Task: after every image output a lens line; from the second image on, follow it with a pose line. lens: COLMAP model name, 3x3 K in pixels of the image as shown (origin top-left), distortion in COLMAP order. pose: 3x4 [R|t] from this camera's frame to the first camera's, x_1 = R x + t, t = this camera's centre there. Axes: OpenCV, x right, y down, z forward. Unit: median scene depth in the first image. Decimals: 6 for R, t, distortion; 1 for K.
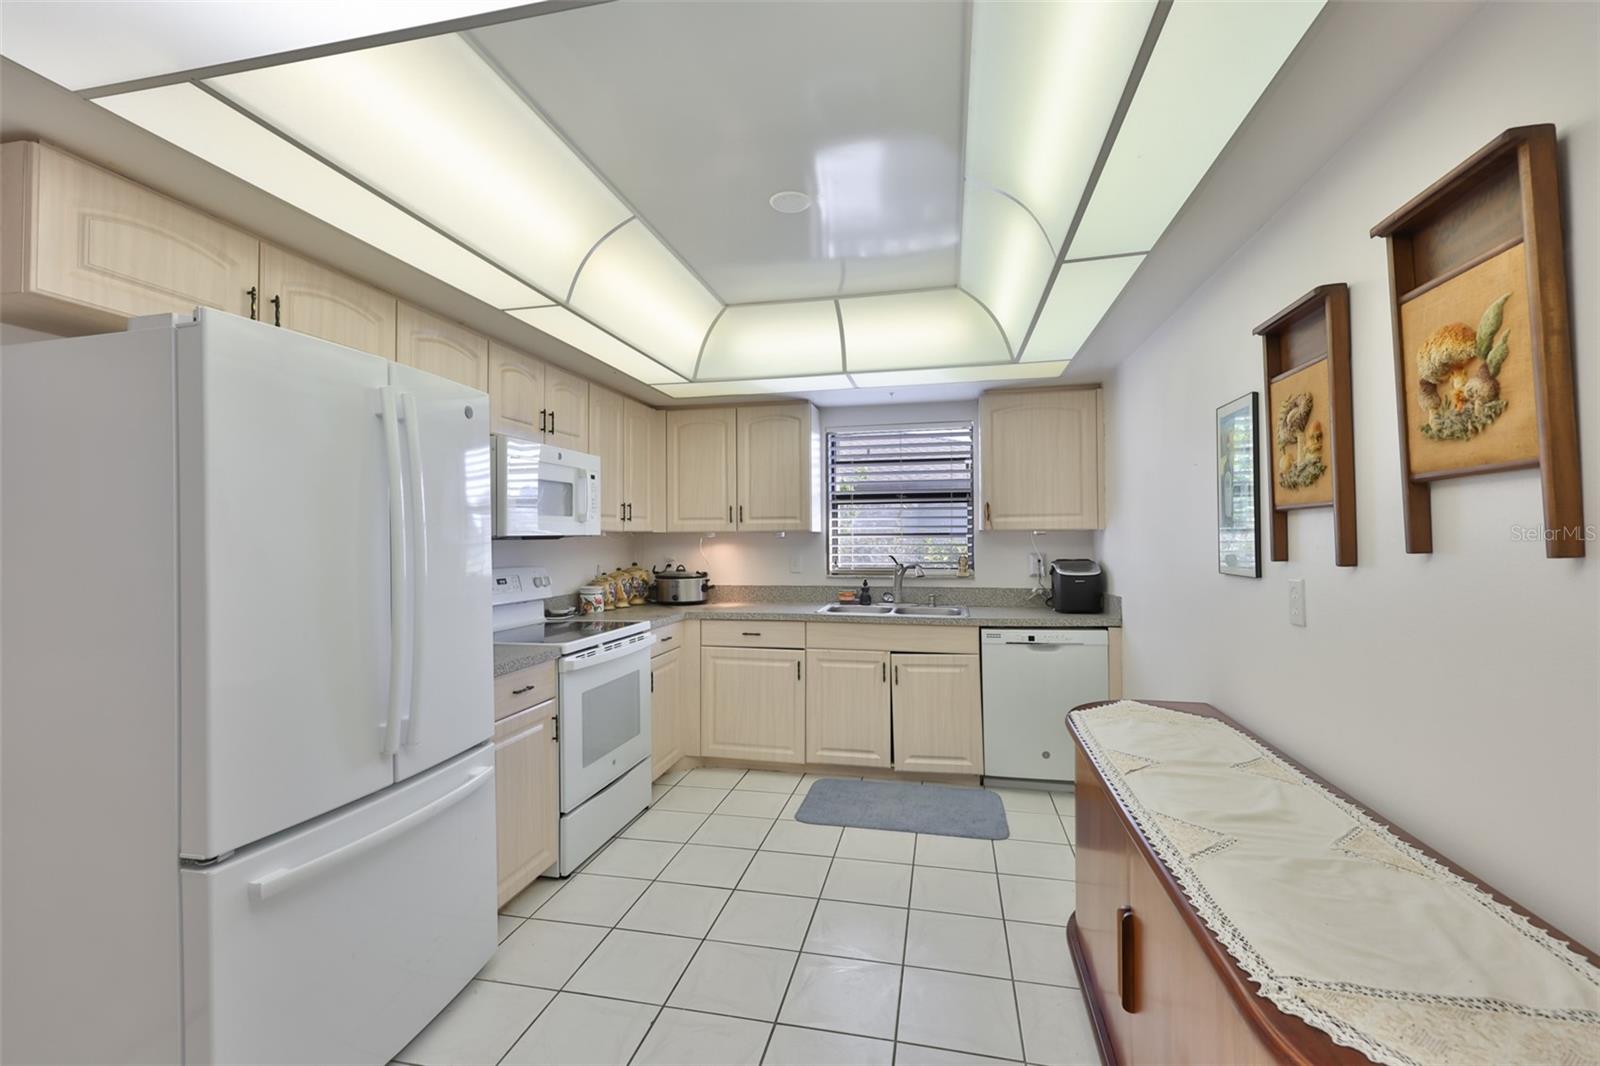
lens RADIAL K [[685.9, 0, 799.5], [0, 685.9, 540.9], [0, 0, 1]] dist [-0.003498, -0.000531]
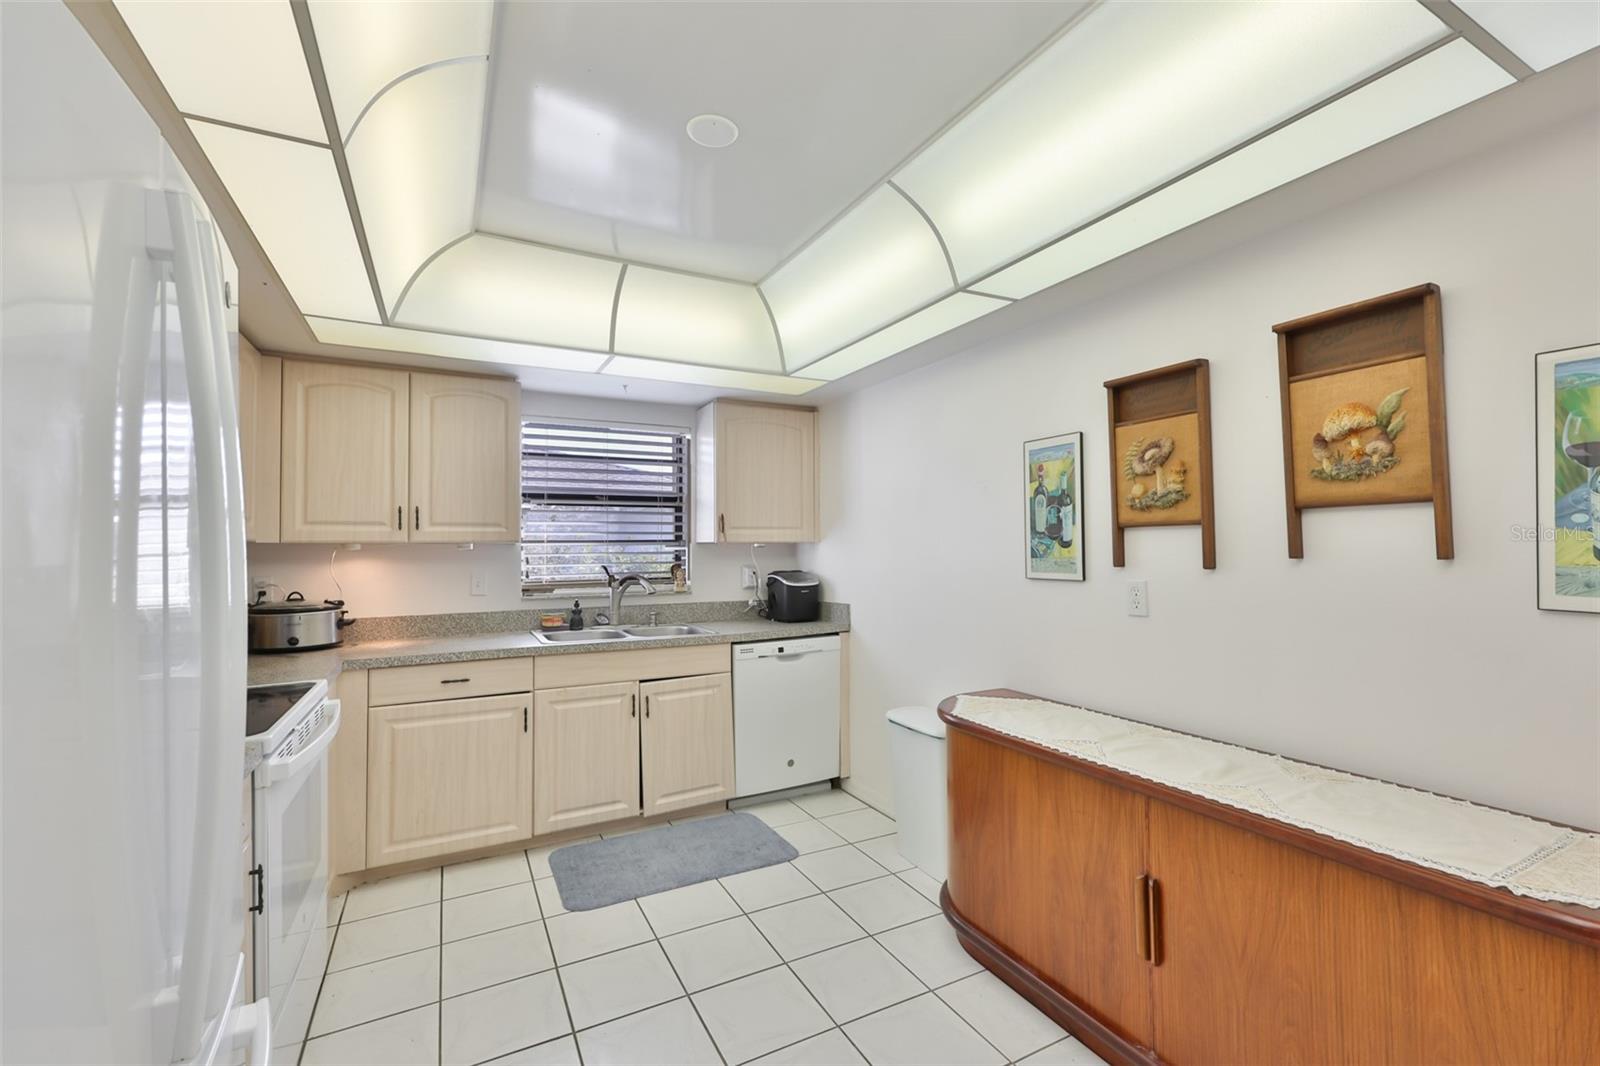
lens RADIAL K [[682.8, 0, 794.5], [0, 682.8, 543.6], [0, 0, 1]] dist [-0.000972, 0.000071]
pose [[0.756383, 0.005542, 0.654106, -0.281461], [0.005635, 0.999872, -0.014987, 0.000865], [-0.654105, 0.015022, 0.756254, 0.207026]]
